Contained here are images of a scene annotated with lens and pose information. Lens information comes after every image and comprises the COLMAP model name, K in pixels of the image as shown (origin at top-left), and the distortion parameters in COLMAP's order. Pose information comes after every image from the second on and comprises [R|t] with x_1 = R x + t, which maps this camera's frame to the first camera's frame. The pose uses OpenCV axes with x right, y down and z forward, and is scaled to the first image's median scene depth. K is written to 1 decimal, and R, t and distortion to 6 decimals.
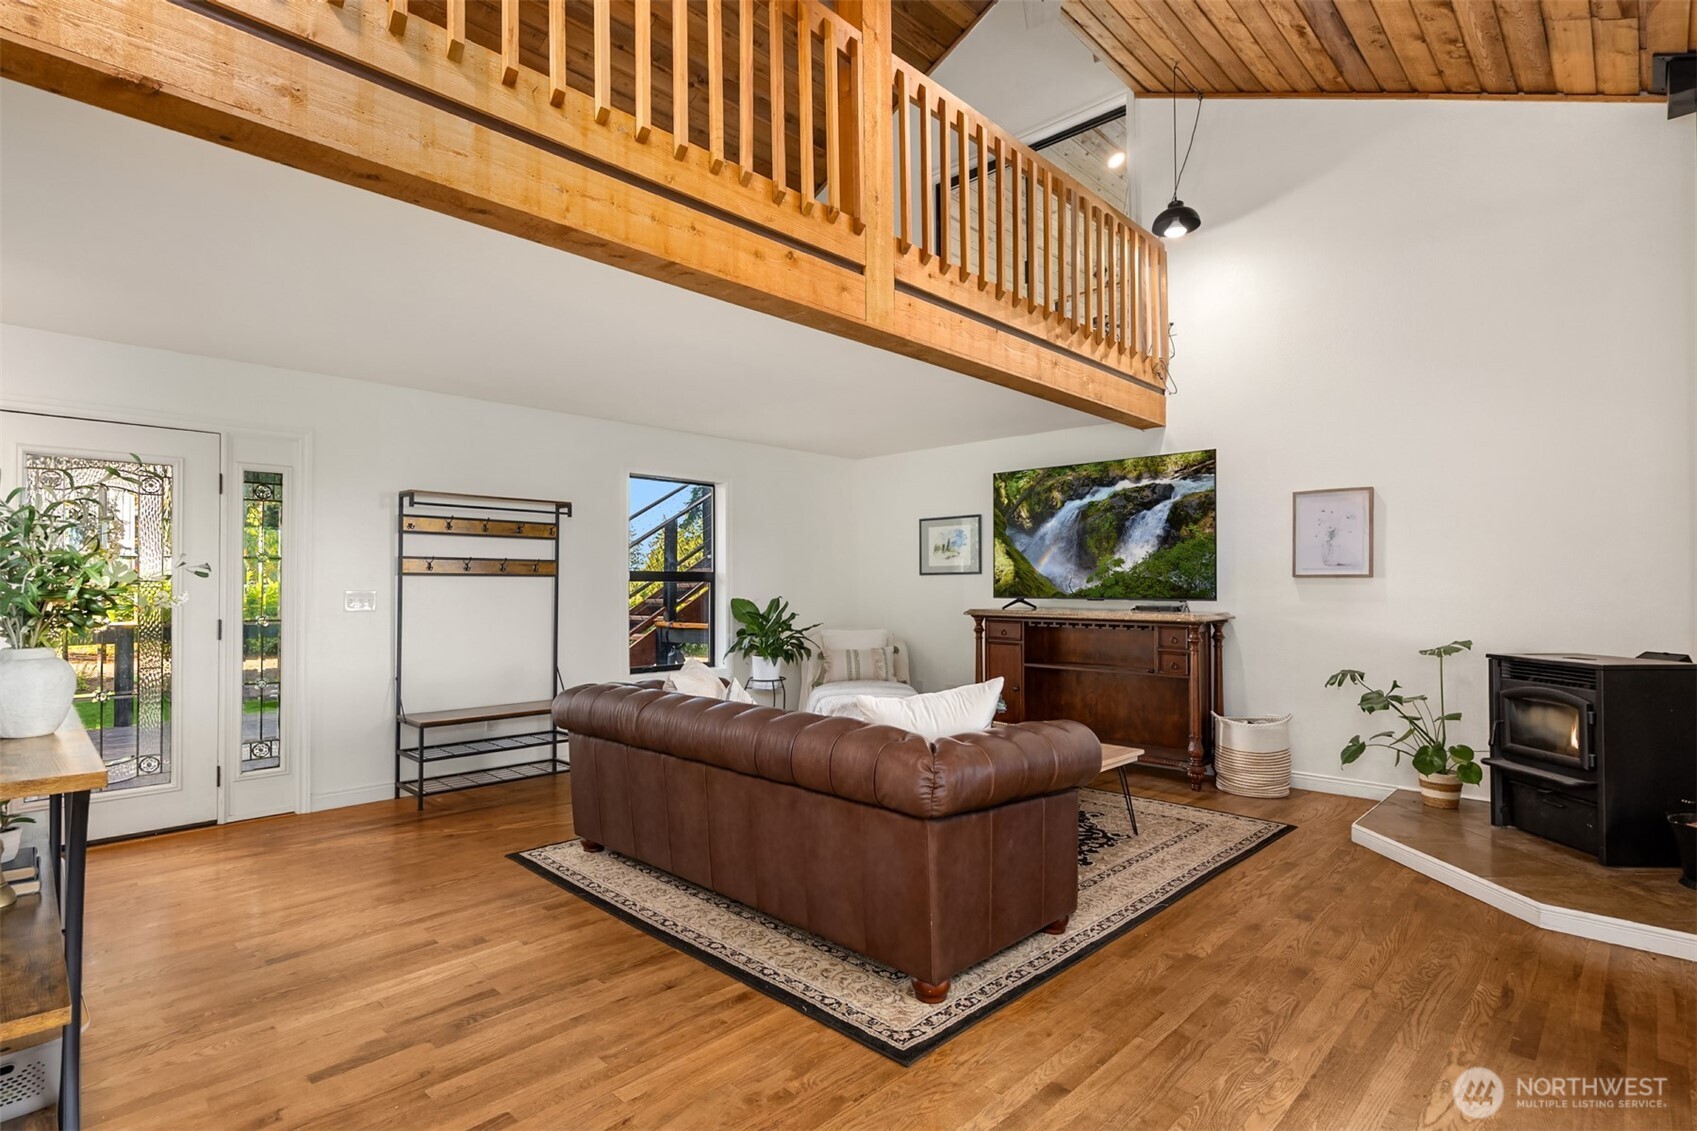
lens RADIAL K [[843.3, 0, 837.5], [0, 843.3, 563.0], [0, 0, 1]] dist [-0.004711, -0.000071]
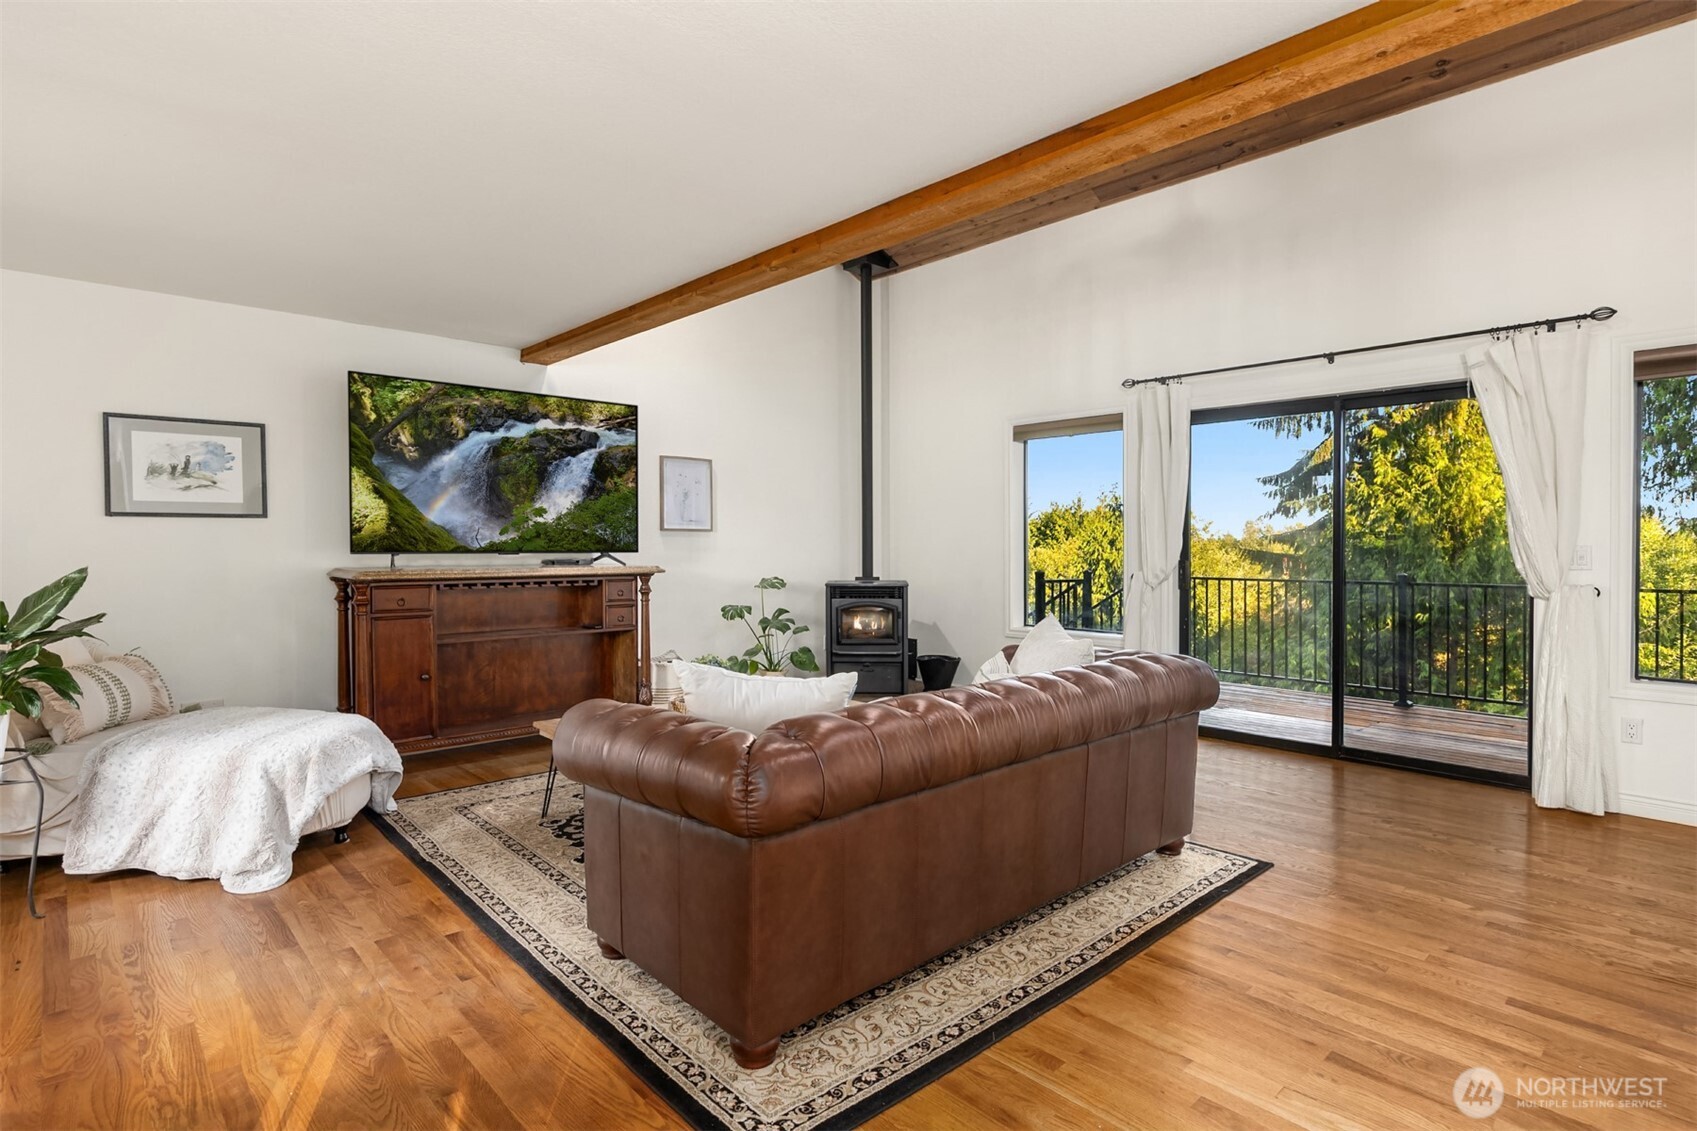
lens RADIAL K [[852.2, 0, 833.4], [0, 852.2, 566.9], [0, 0, 1]] dist [0.001780, 0.000119]
pose [[0.057430, -0.029858, 0.997903, -0.538040], [-0.030049, 0.999048, 0.031622, 0.019543], [-0.997897, -0.031802, 0.056478, 0.637589]]
